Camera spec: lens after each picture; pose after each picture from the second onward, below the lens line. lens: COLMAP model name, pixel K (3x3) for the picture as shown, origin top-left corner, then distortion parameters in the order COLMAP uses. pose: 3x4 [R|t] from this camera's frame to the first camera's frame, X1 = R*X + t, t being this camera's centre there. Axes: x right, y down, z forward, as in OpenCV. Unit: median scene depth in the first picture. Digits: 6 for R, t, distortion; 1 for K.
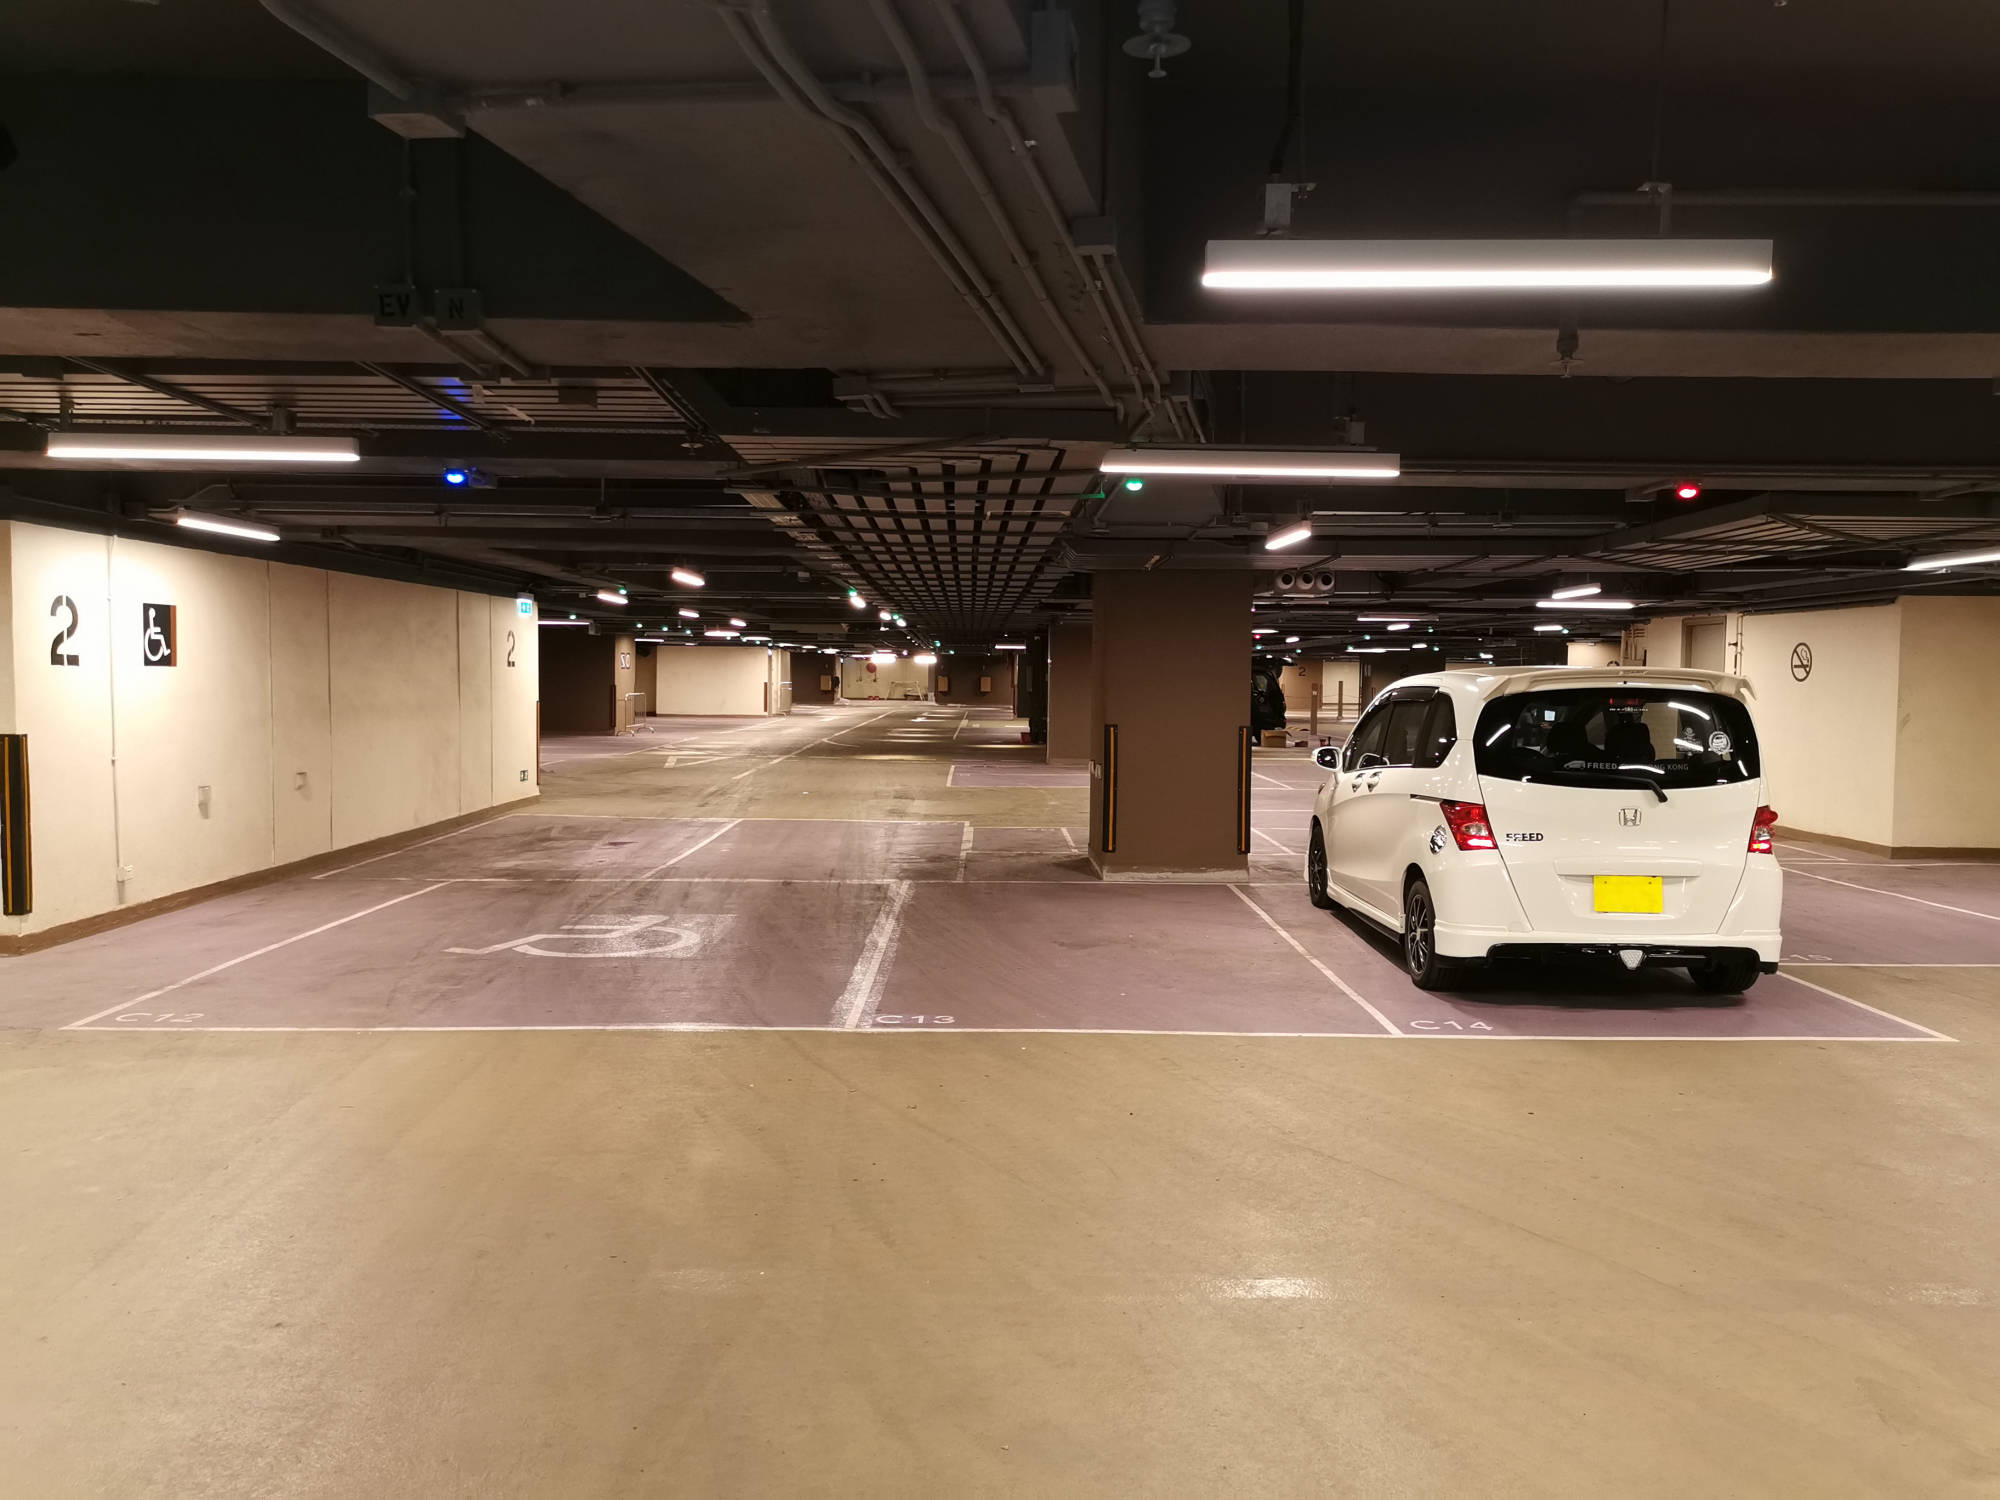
lens RADIAL K [[1600.4, 0, 1004.3], [0, 1600.4, 752.0], [0, 0, 1]] dist [0.002526, 0.000084]
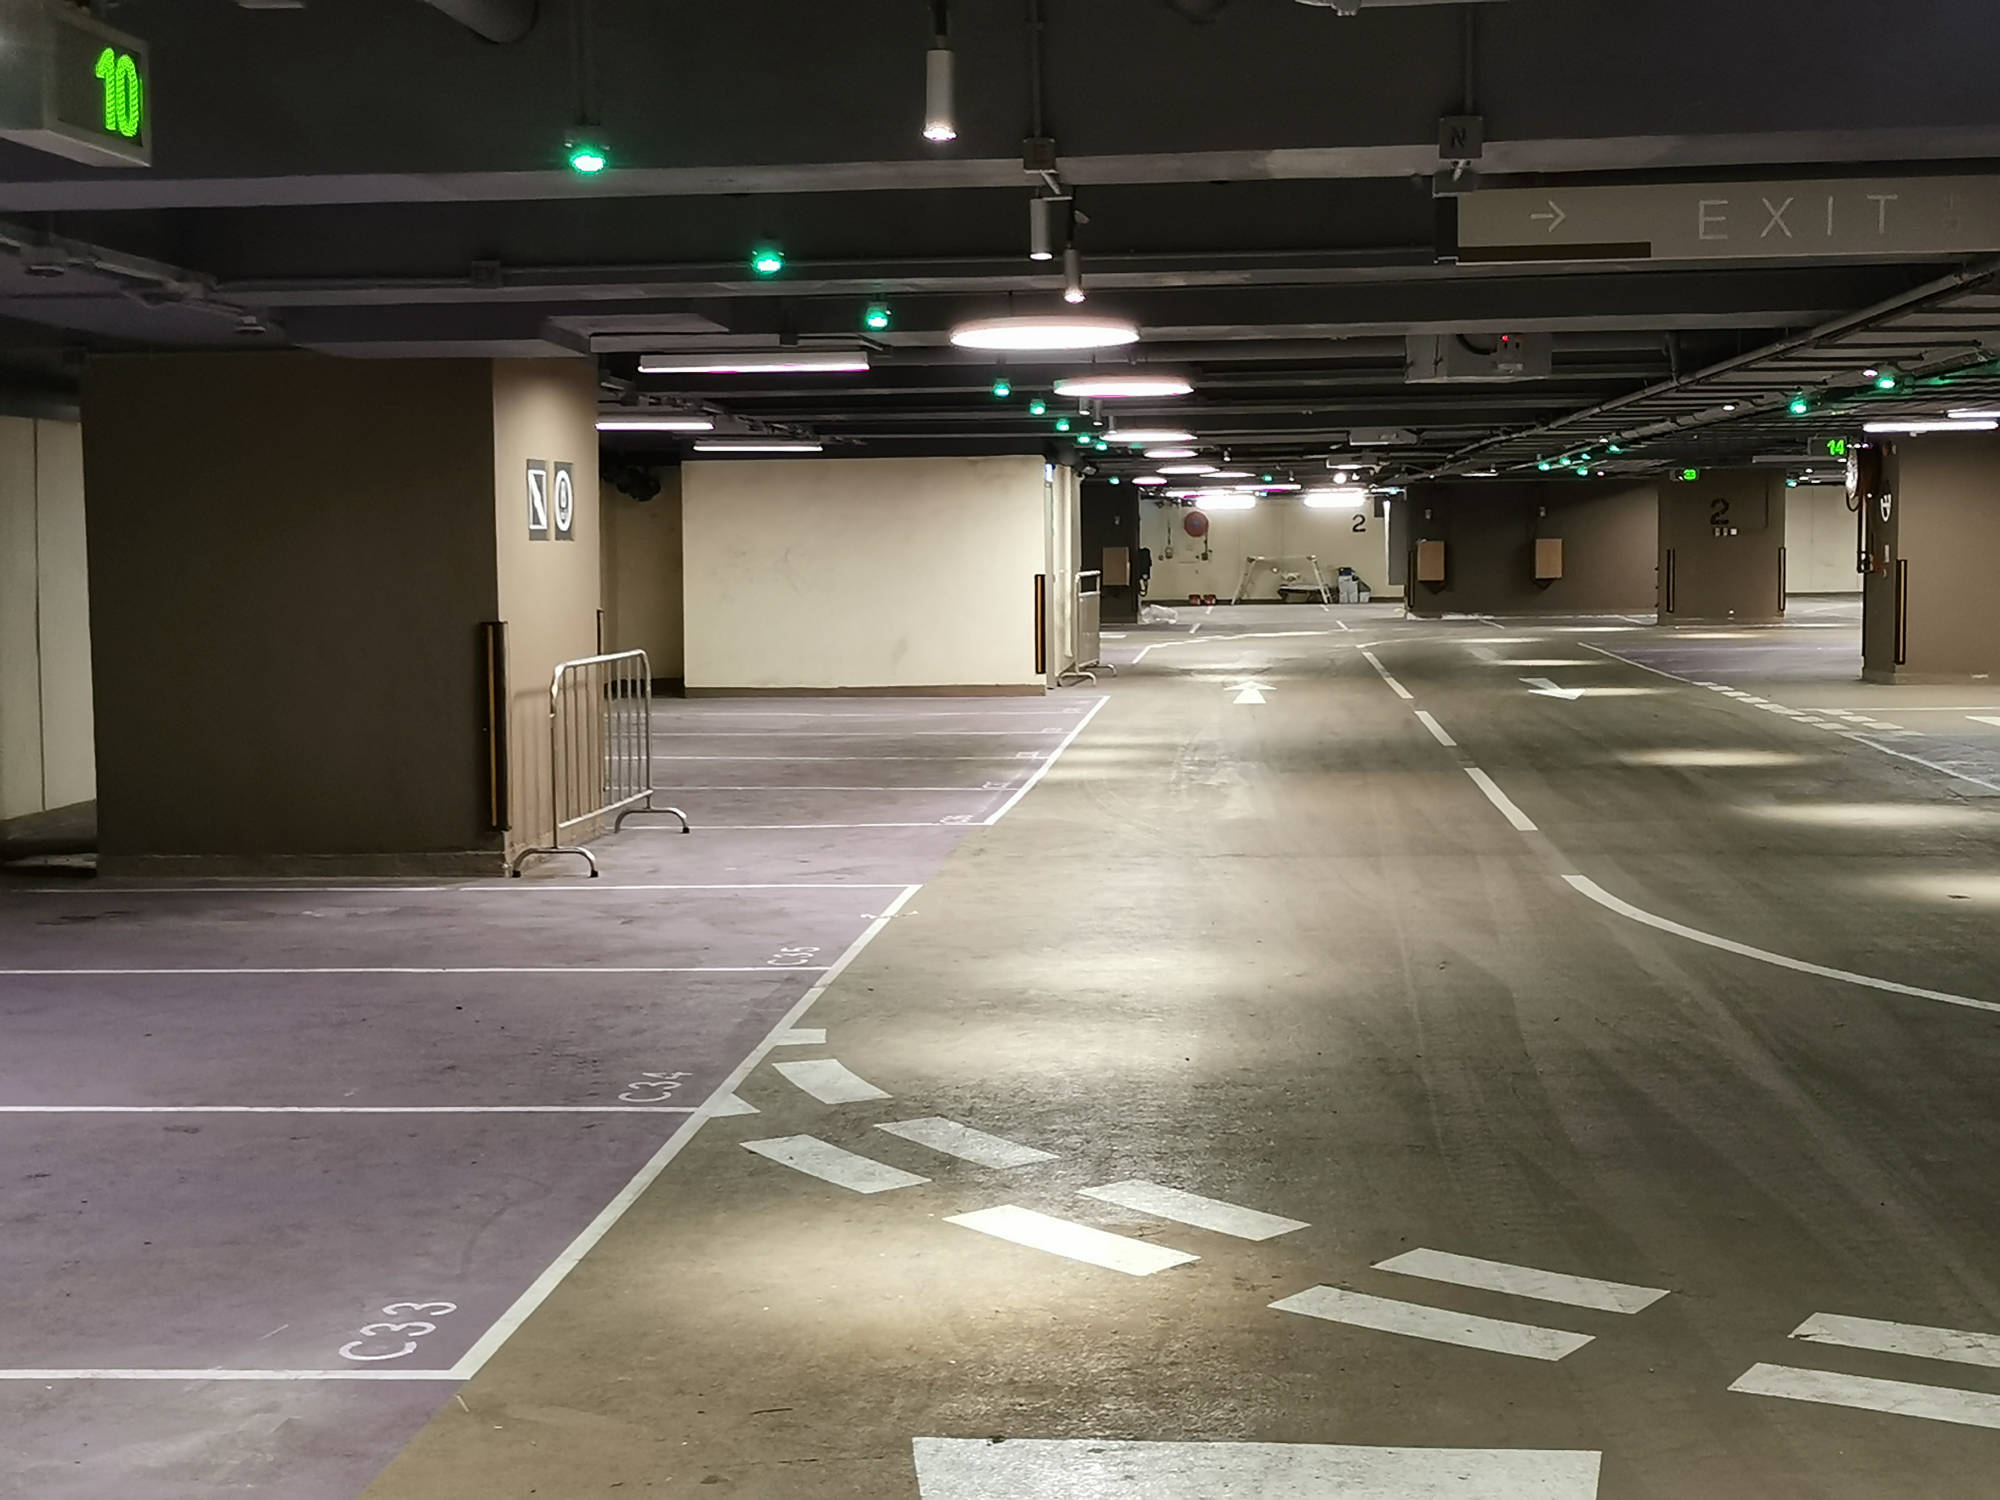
lens RADIAL K [[2748.5, 0, 998.5], [0, 2748.5, 752.8], [0, 0, 1]] dist [0.212040, 0.000000]
pose [[0.995465, -0.016277, -0.093722, -0.078824], [0.018972, 0.999430, 0.027938, -0.017753], [0.093213, -0.029590, 0.995206, 0.349766]]
